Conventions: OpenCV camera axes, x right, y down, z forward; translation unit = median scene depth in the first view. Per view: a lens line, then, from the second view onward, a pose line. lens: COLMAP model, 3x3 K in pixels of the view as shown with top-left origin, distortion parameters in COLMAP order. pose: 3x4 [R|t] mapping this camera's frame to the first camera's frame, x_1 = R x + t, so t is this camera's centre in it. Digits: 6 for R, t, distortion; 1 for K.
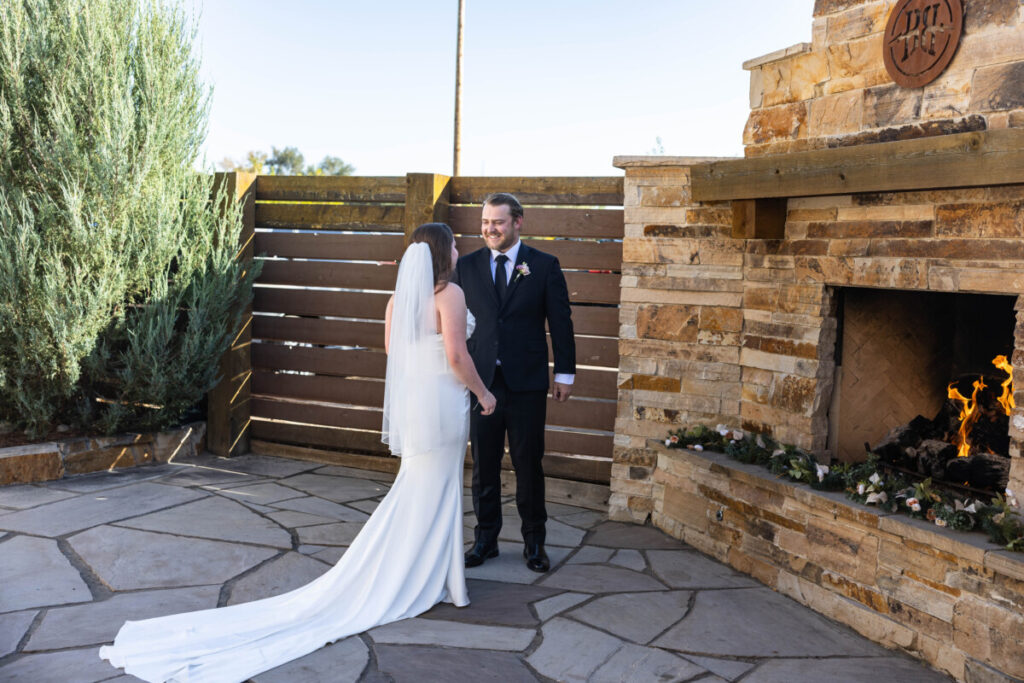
lens RADIAL K [[1101.7, 0, 548.9], [0, 1101.7, 329.2], [0, 0, 1]] dist [0.008510, 0.000000]
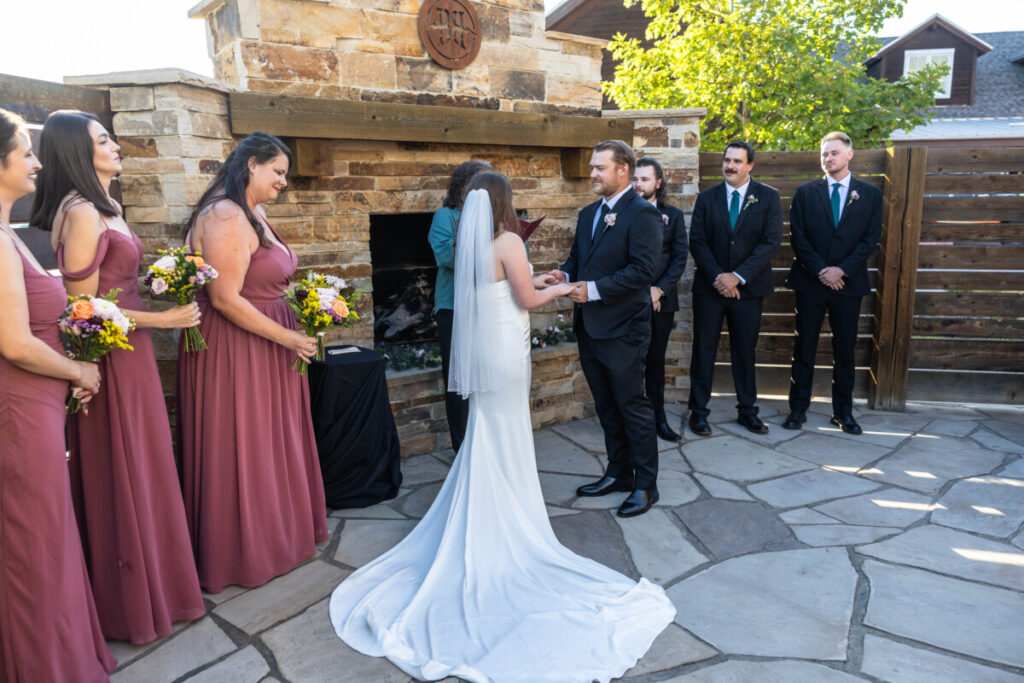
lens RADIAL K [[789.4, 0, 485.1], [0, 789.4, 337.7], [0, 0, 1]] dist [0.007752, -0.007716]
pose [[-0.212375, -0.213230, 0.953640, -0.657660], [0.061785, 0.971020, 0.230875, -0.104330], [-0.975233, 0.107952, -0.193046, 1.086476]]
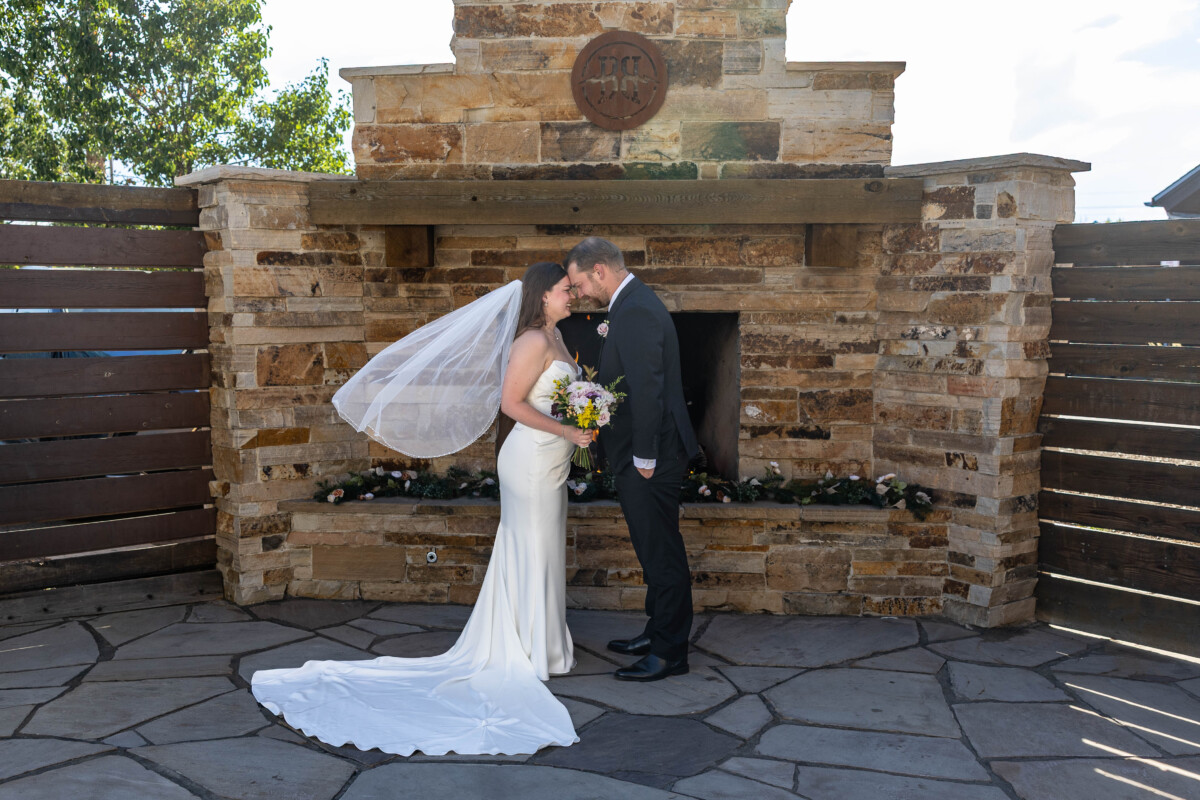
lens RADIAL K [[1172.9, 0, 528.4], [0, 1172.9, 474.7], [0, 0, 1]] dist [0.002378, 0.000000]
pose [[0.486045, -0.167541, 0.857724, -0.718163], [0.072213, 0.985795, 0.151636, -0.055950], [-0.870945, -0.011763, 0.491239, 0.447897]]
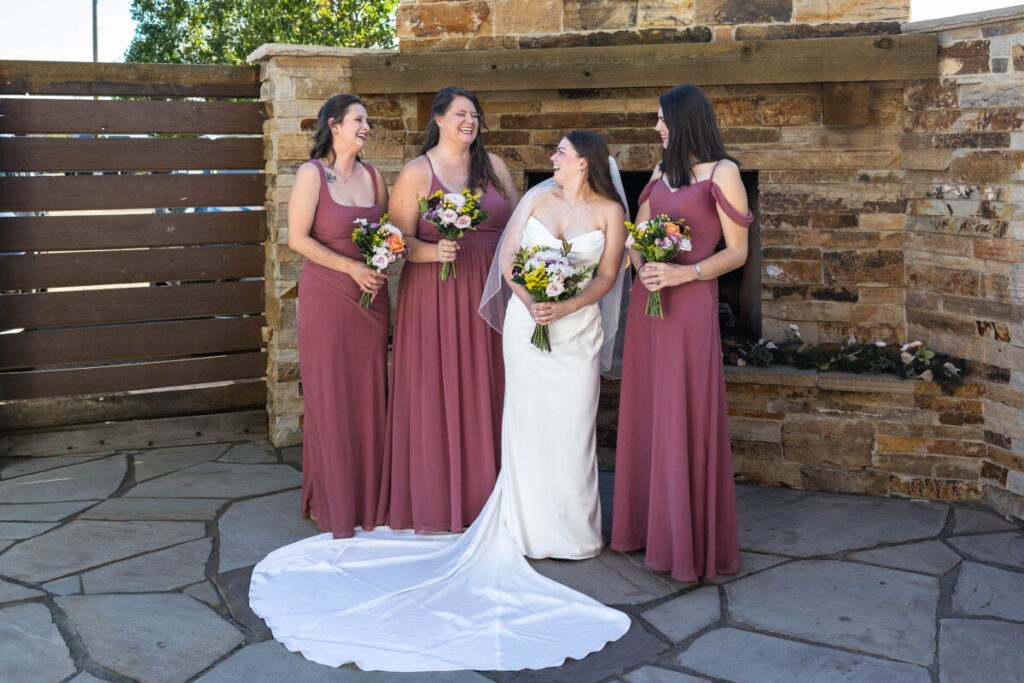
lens RADIAL K [[1029.6, 0, 504.4], [0, 1029.6, 160.6], [0, 0, 1]] dist [0.001024, 0.000000]
pose [[0.671038, -0.047221, 0.739917, -0.522318], [0.079435, 0.996804, -0.008425, -0.045500], [-0.737155, 0.064429, 0.672645, 0.344871]]
